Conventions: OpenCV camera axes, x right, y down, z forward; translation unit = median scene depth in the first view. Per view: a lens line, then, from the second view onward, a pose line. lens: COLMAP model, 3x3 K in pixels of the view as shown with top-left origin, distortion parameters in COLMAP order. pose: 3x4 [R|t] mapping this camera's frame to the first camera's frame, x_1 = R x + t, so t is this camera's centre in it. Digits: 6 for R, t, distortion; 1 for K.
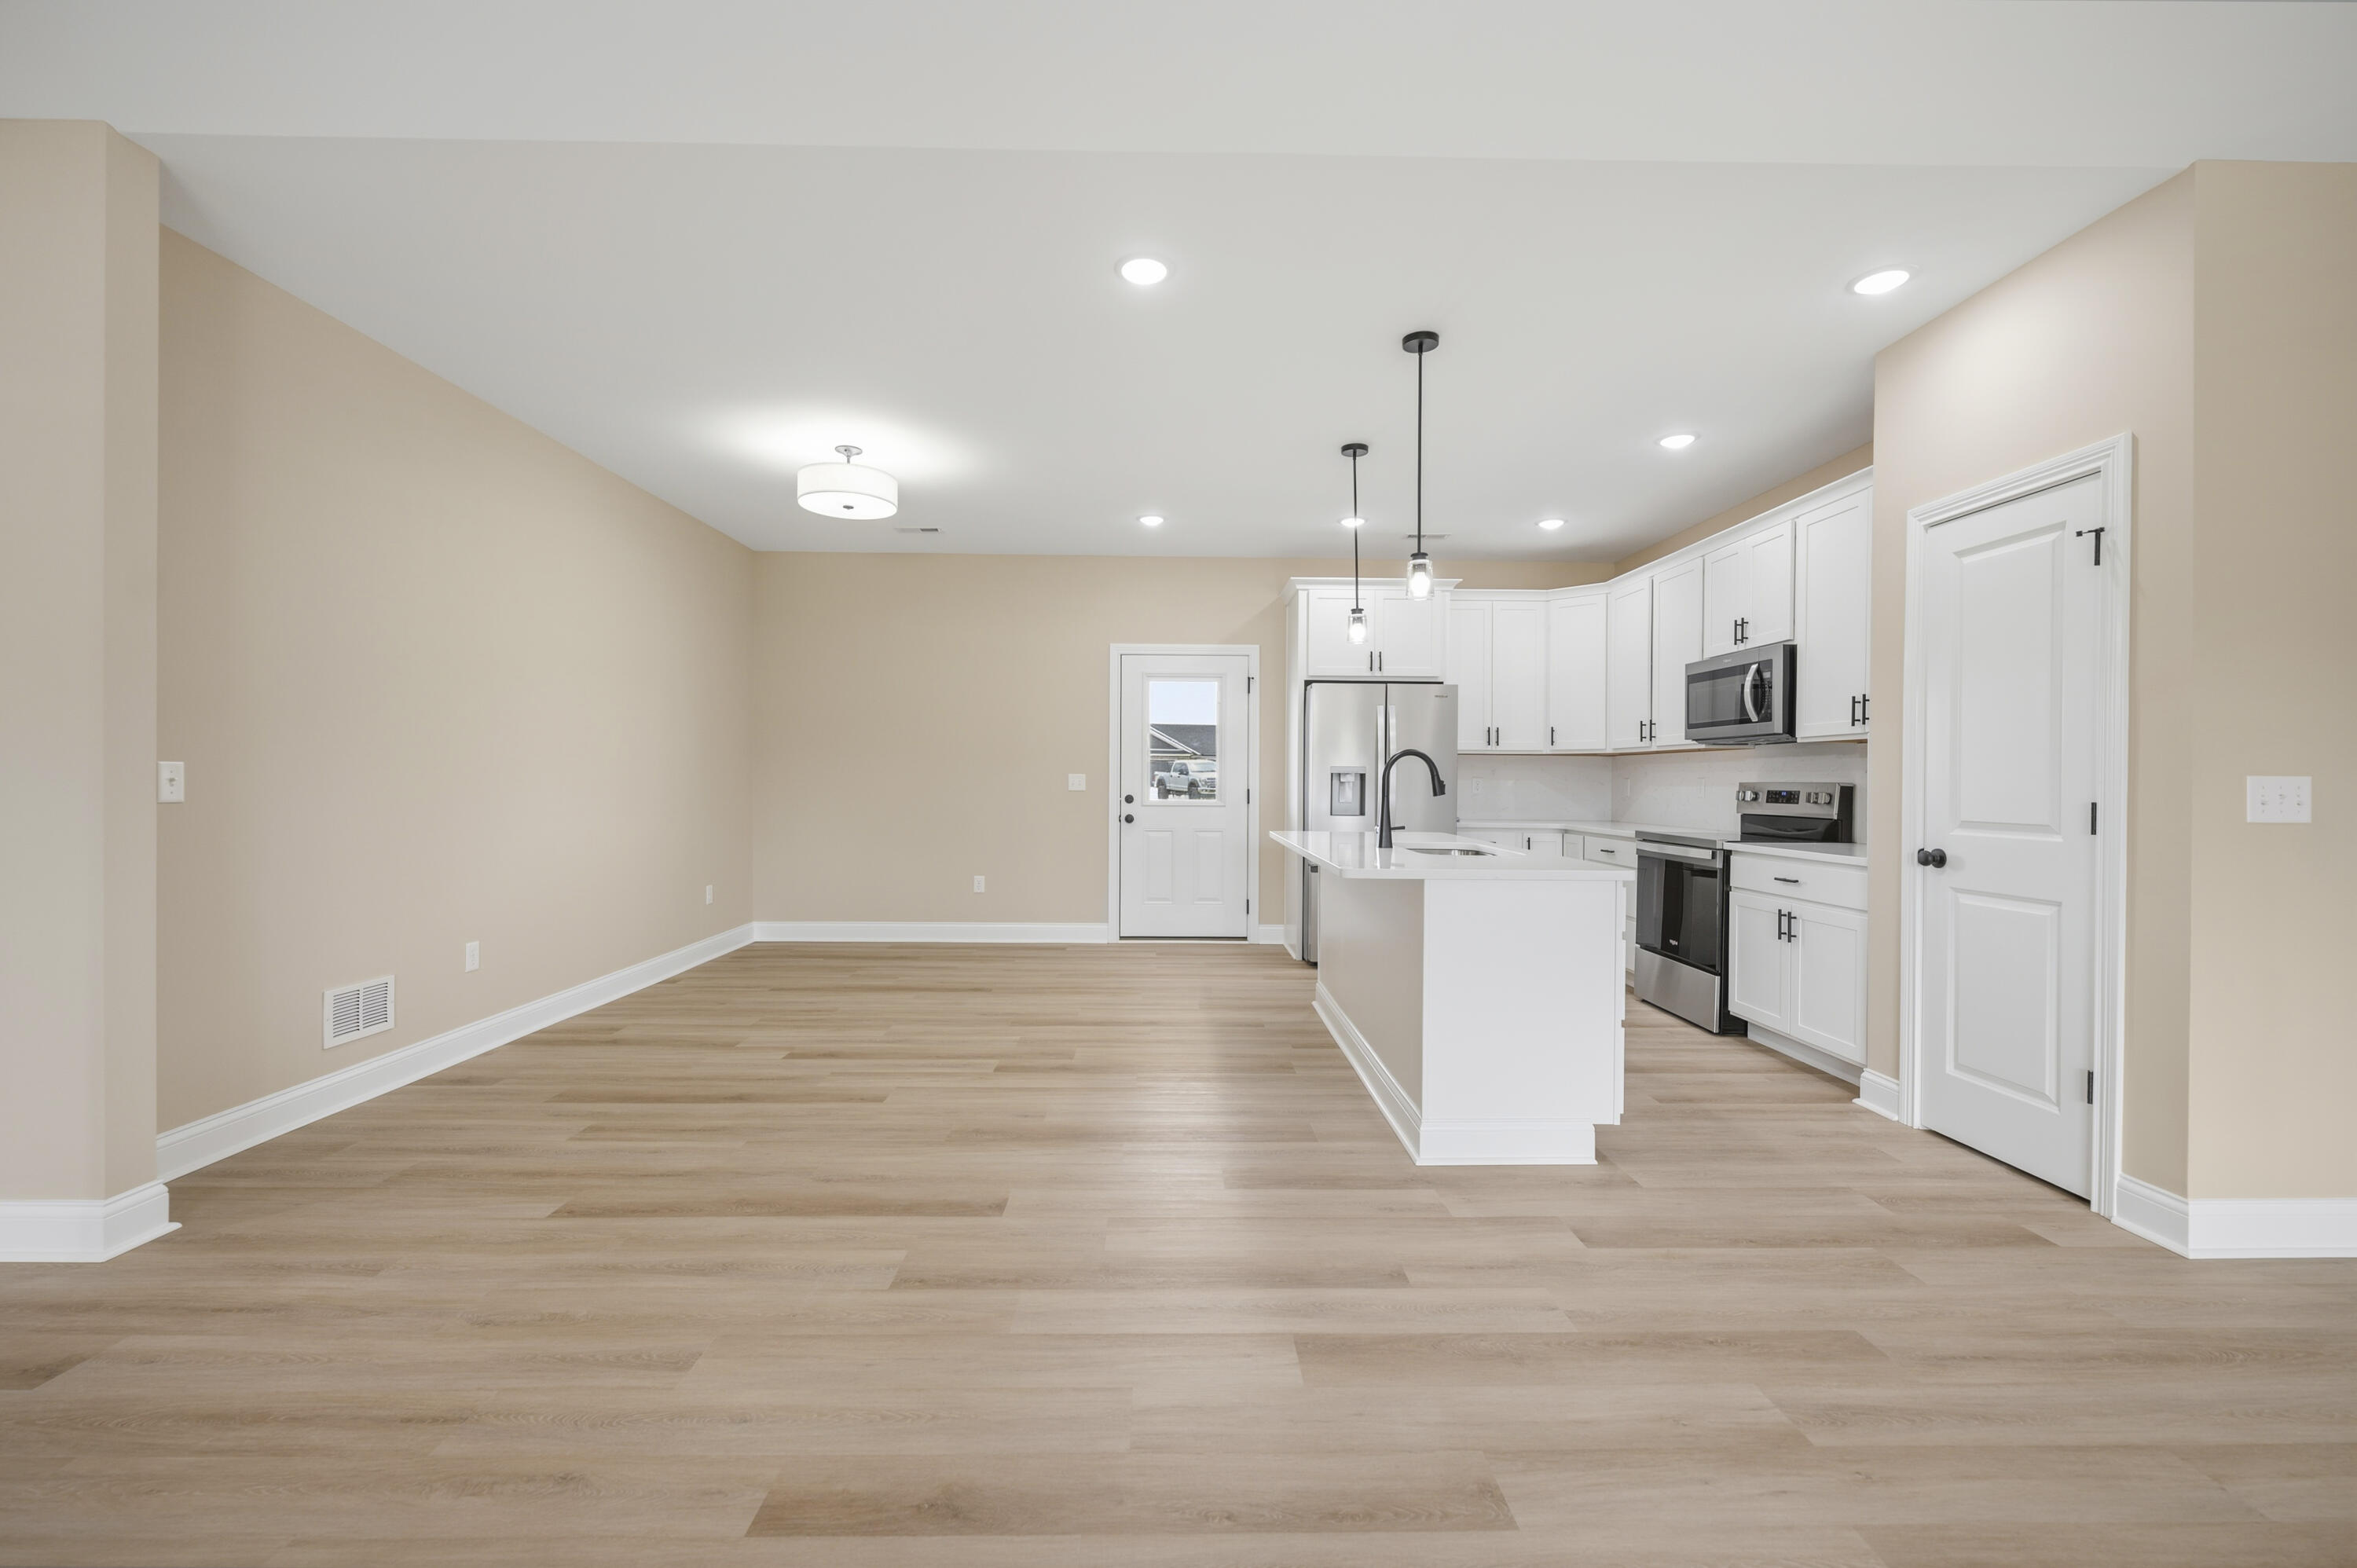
lens RADIAL K [[960.9, 0, 1174.3], [0, 960.9, 783.6], [0, 0, 1]] dist [-0.000391, 0.000218]
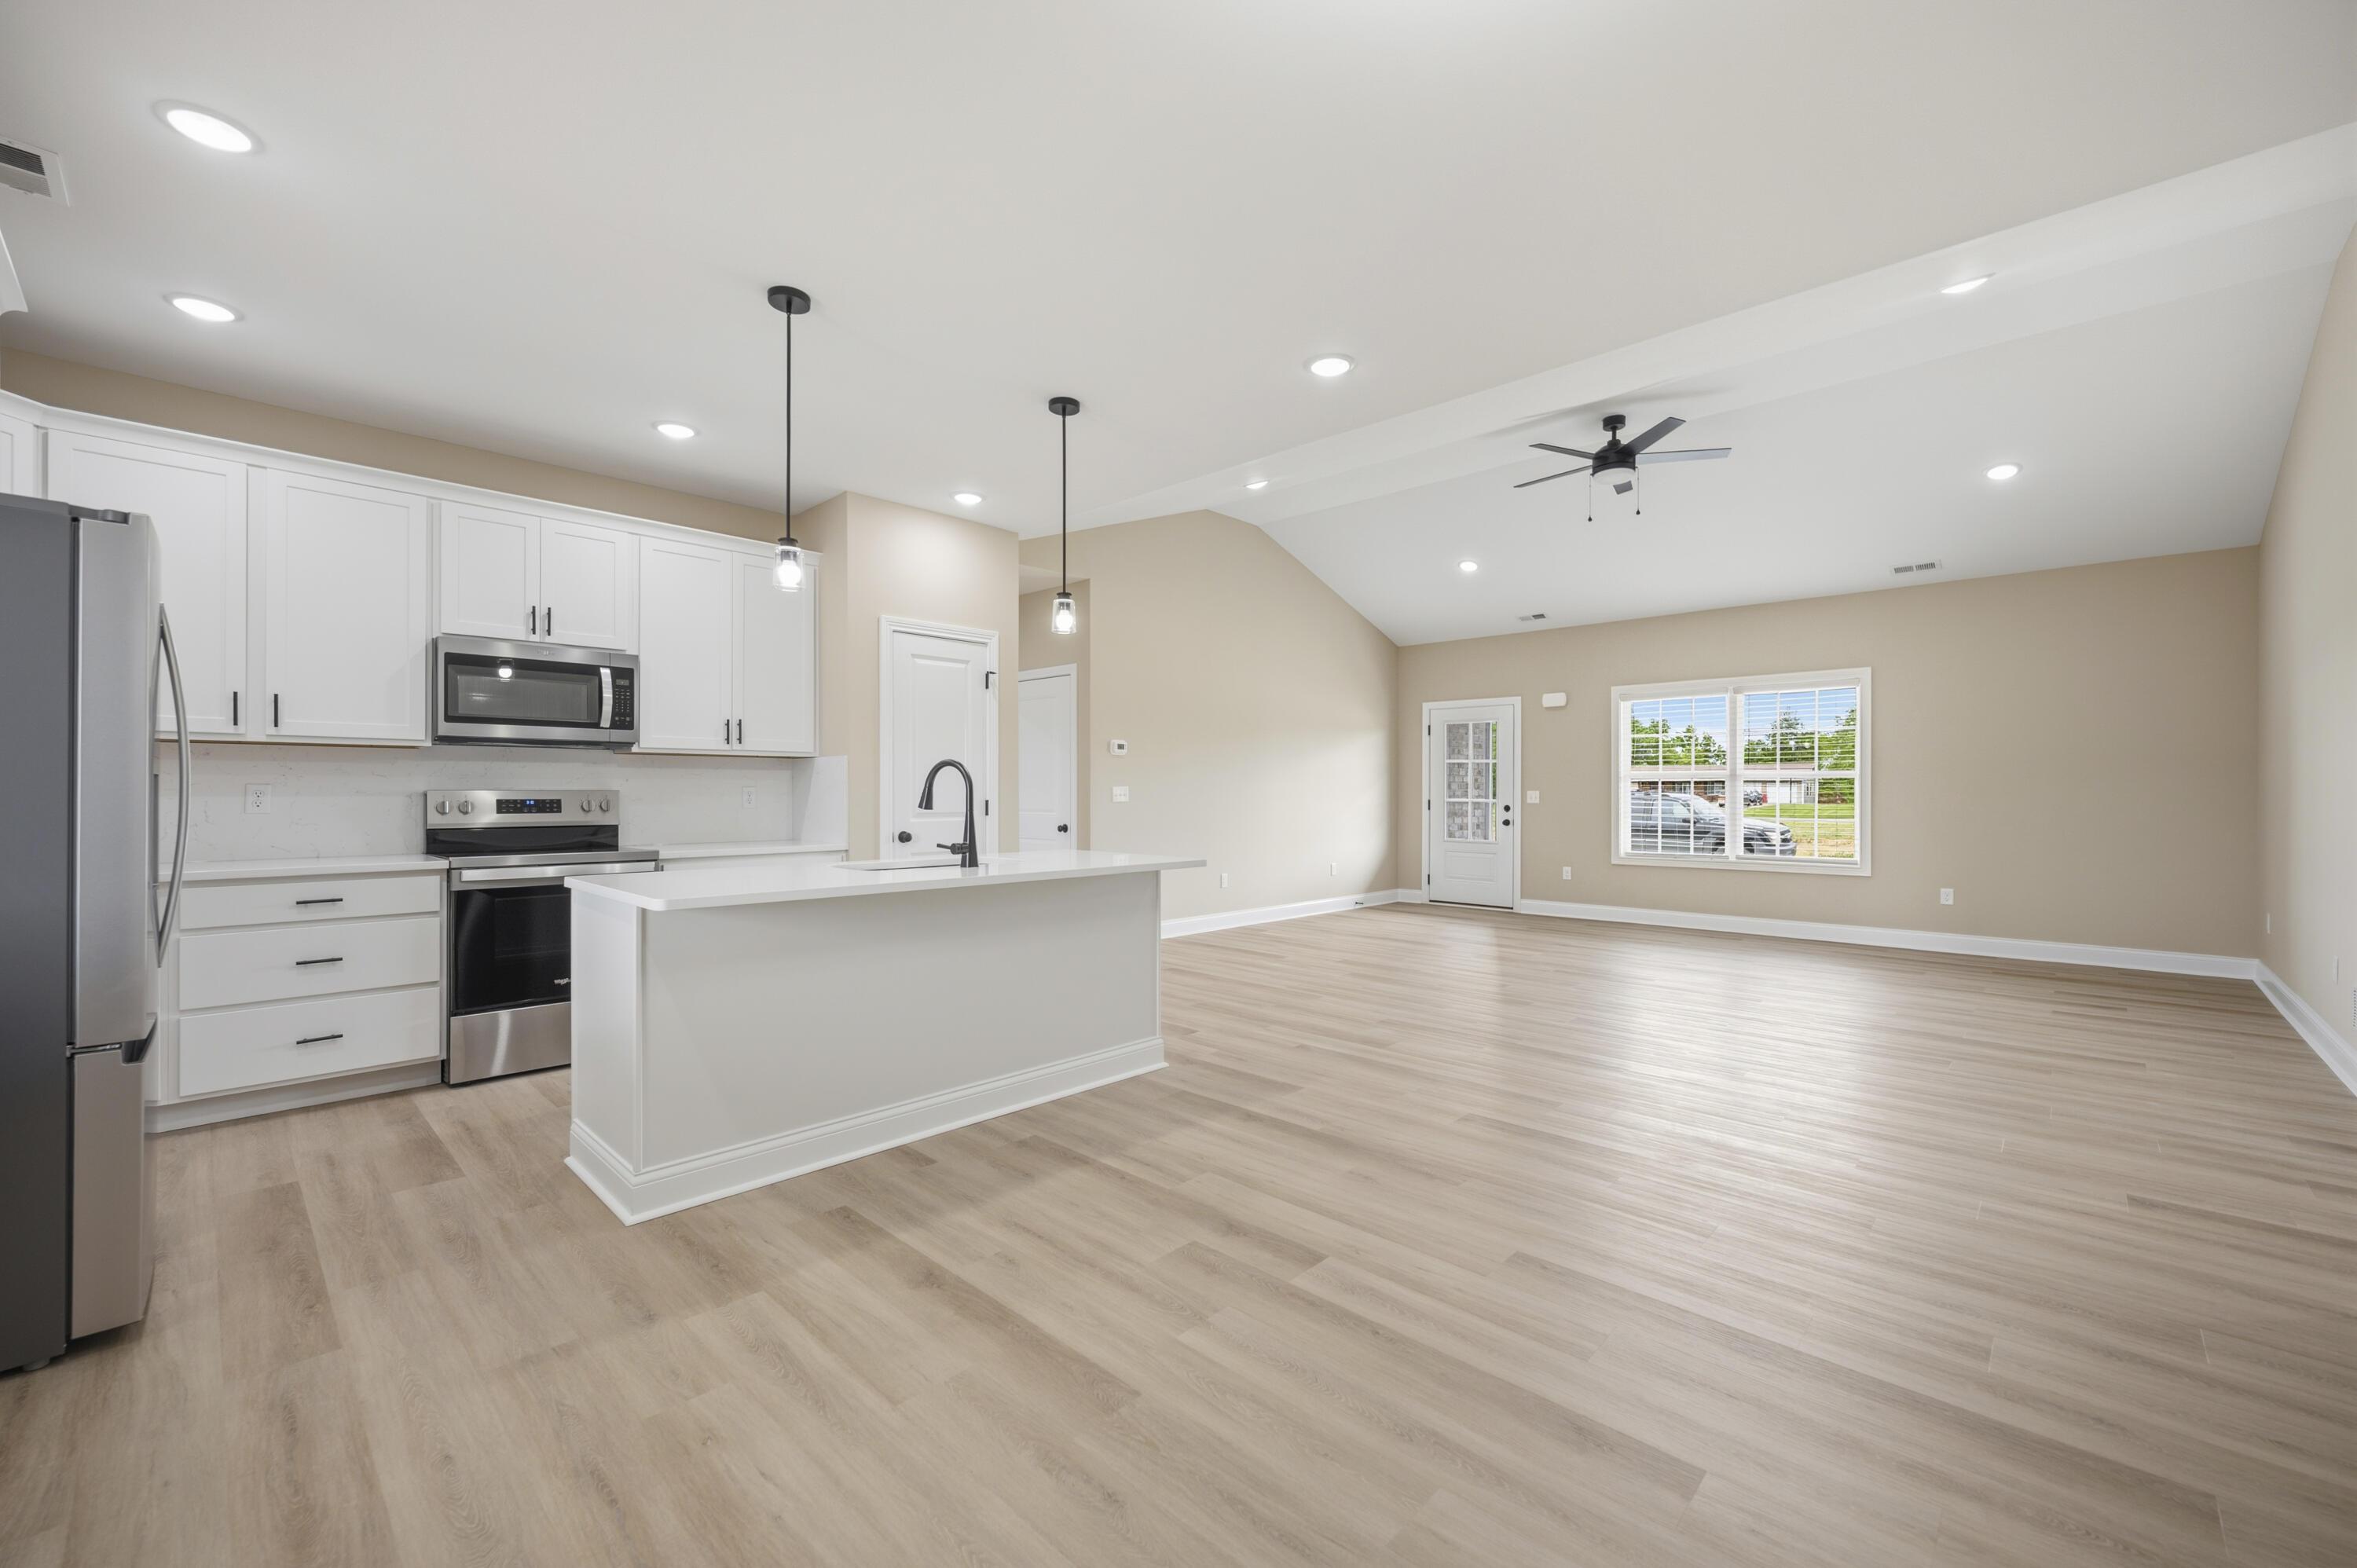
lens RADIAL K [[944.7, 0, 1171.7], [0, 944.7, 788.0], [0, 0, 1]] dist [-0.001172, -0.000027]
pose [[-0.710174, -0.007504, 0.703986, -0.441224], [-0.004495, 0.999971, 0.006125, -0.011822], [-0.704012, 0.001185, -0.710187, 1.209439]]
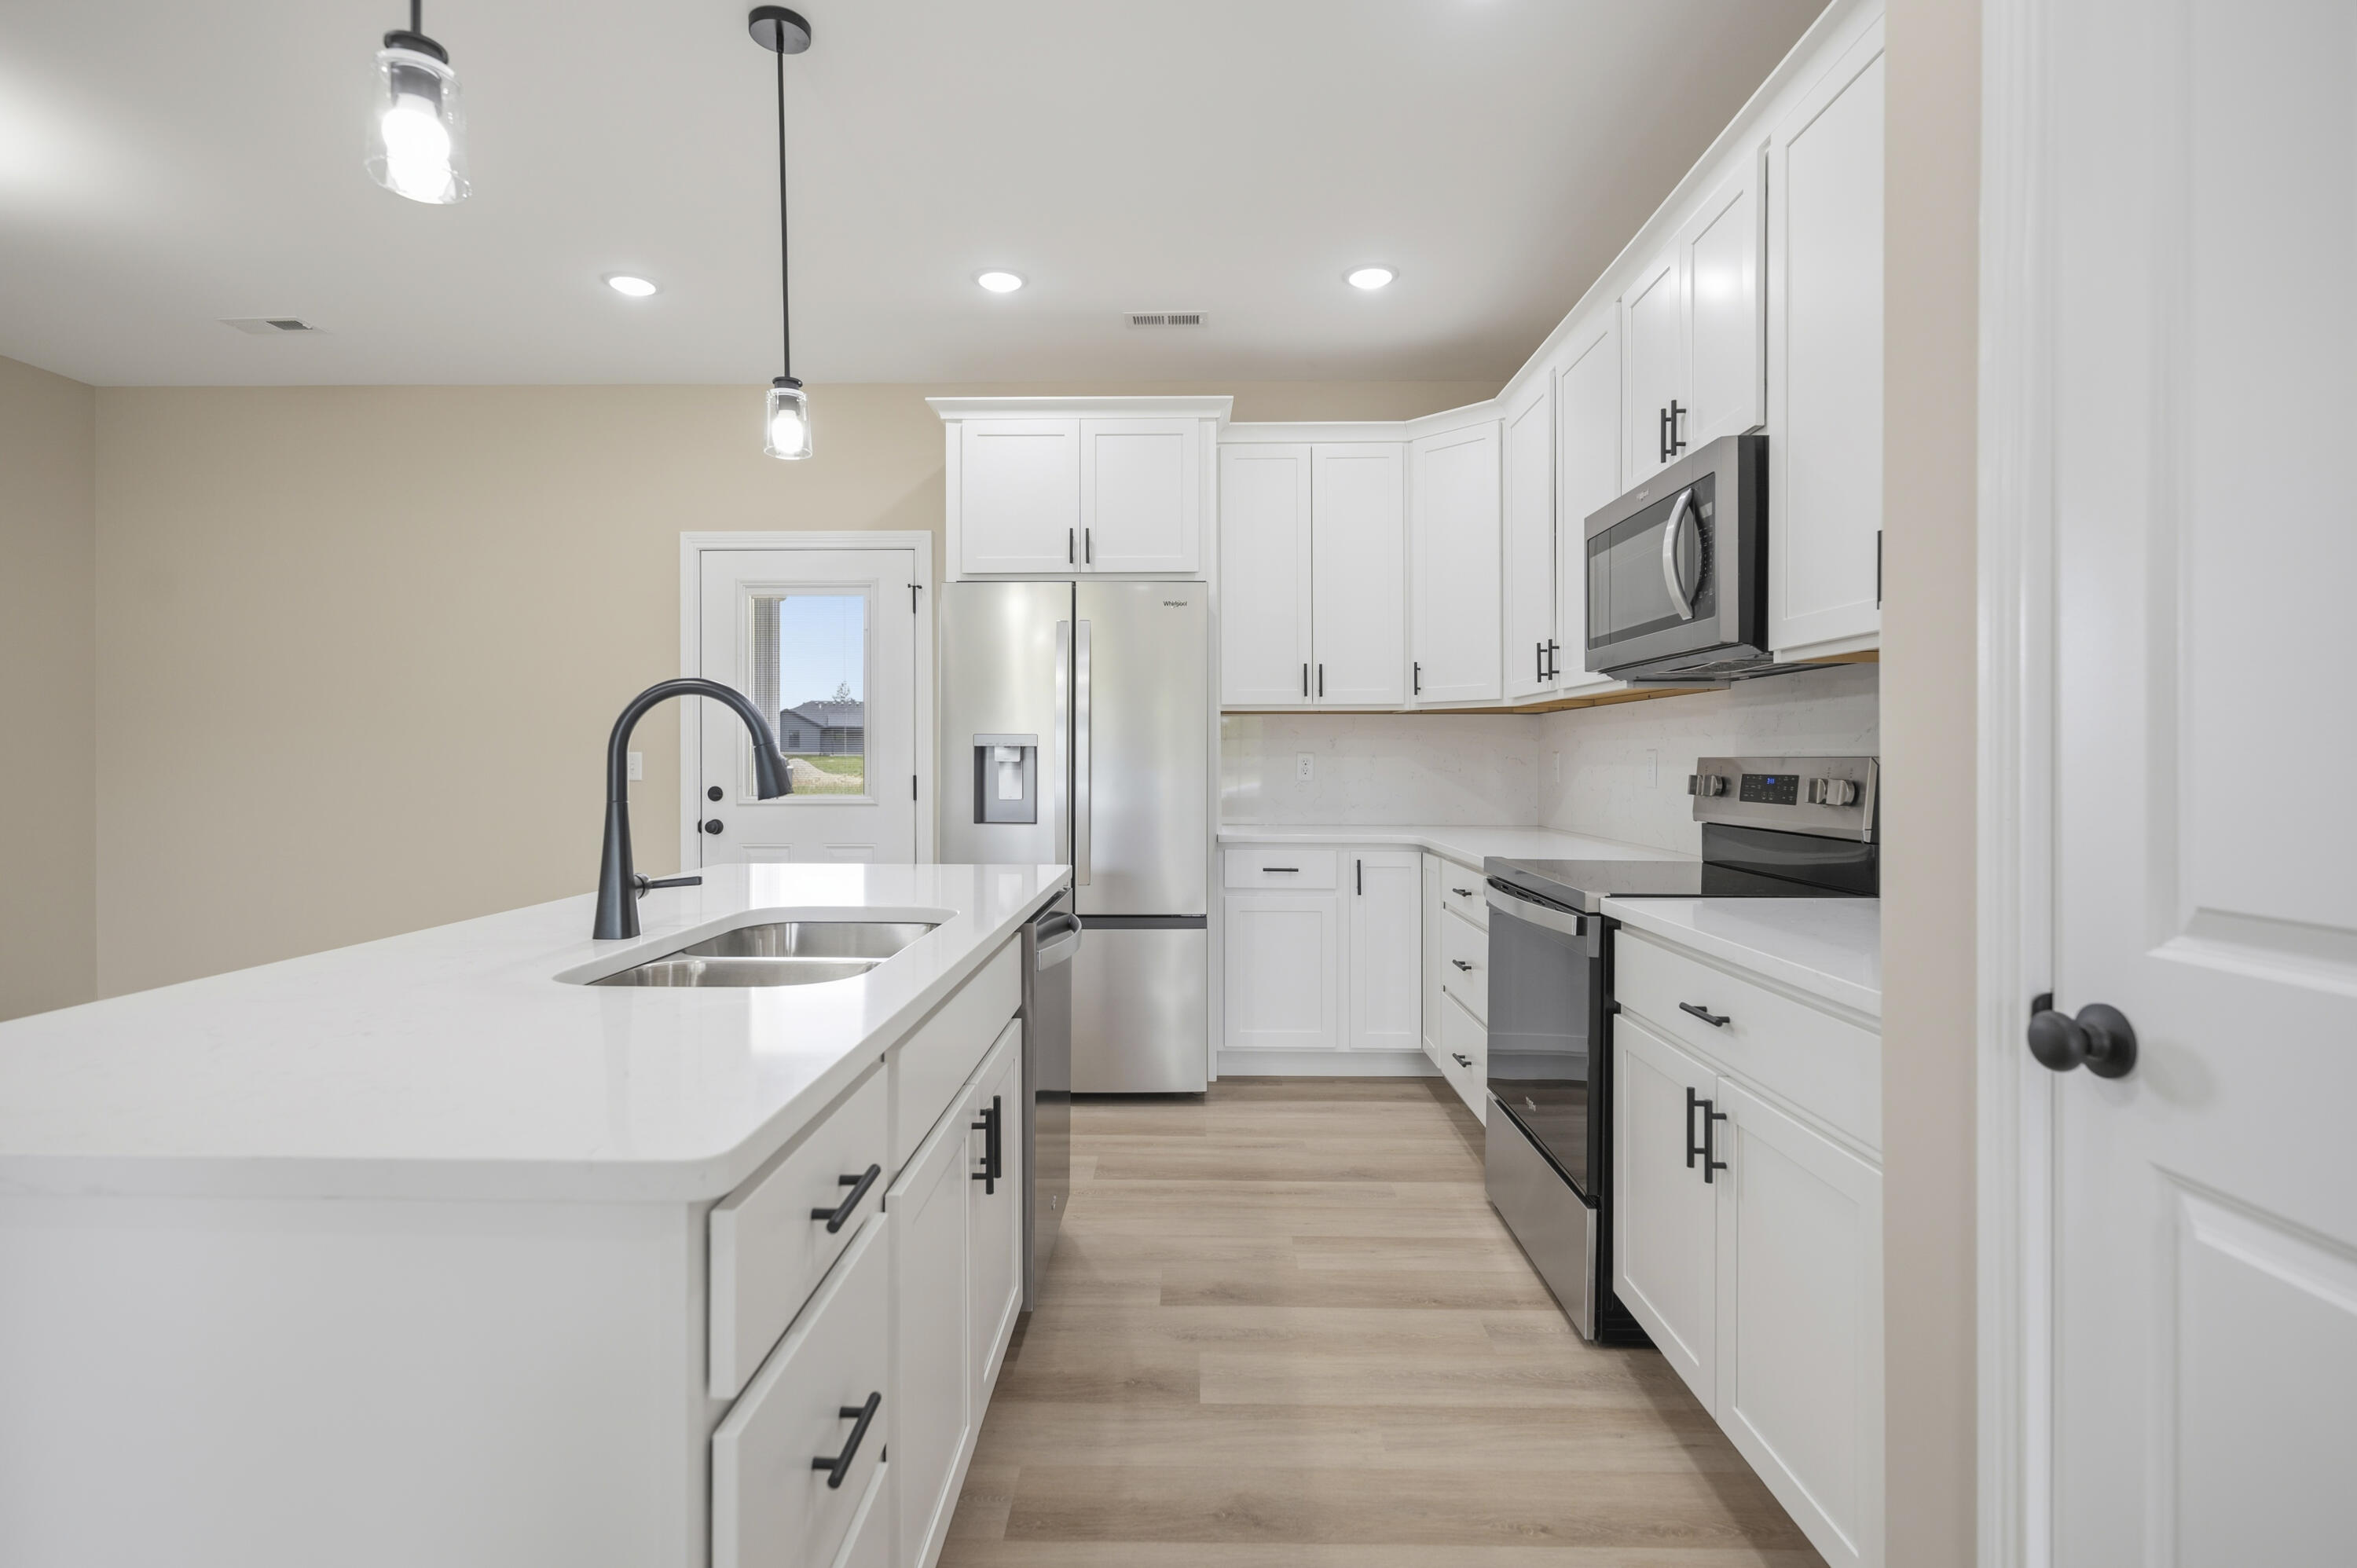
lens RADIAL K [[1116.9, 0, 1174.7], [0, 1116.9, 760.5], [0, 0, 1]] dist [-0.000069, -0.000114]
pose [[0.999466, -0.007863, -0.031729, 0.365555], [0.007760, 0.999964, -0.003371, 0.000143], [0.031755, 0.003123, 0.999491, 0.454779]]
